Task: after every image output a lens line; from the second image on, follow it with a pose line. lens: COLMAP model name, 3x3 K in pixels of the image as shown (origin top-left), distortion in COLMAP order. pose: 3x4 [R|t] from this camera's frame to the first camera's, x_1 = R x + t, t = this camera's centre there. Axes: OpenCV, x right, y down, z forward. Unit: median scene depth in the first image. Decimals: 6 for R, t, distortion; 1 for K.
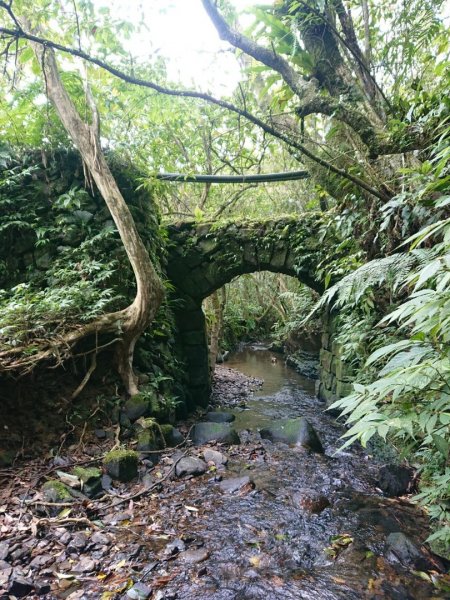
lens RADIAL K [[429.3, 0, 226.5], [0, 429.3, 290.8], [0, 0, 1]] dist [0.078963, -0.032394]
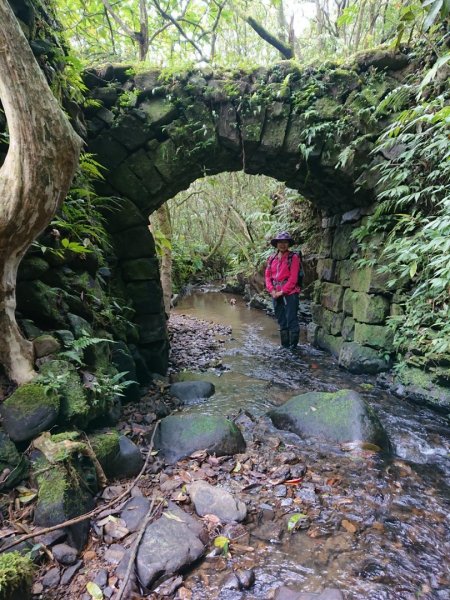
lens RADIAL K [[438.7, 0, 226.9], [0, 438.7, 300.9], [0, 0, 1]] dist [0.142308, -0.188209]
pose [[0.989066, -0.046656, 0.139897, -0.046184], [0.025142, 0.988095, 0.151776, 0.062460], [-0.145312, -0.146599, 0.978465, 0.355039]]
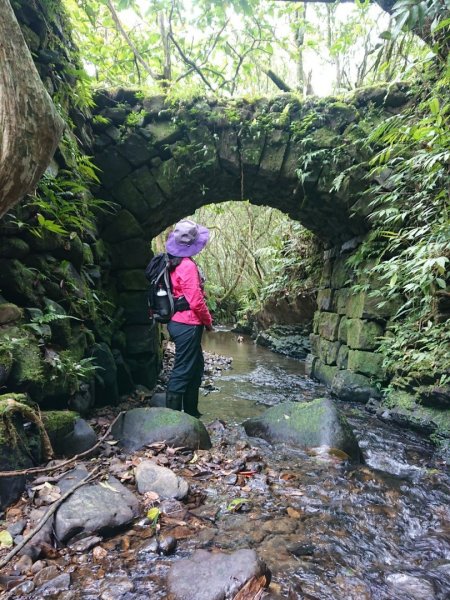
lens RADIAL K [[438.7, 0, 225.6], [0, 438.7, 298.6], [0, 0, 1]] dist [0.142308, -0.188209]
pose [[0.994865, 0.029373, 0.096859, -0.006561], [-0.033056, 0.998781, 0.036645, 0.111580], [-0.095665, -0.039659, 0.994623, 0.343546]]
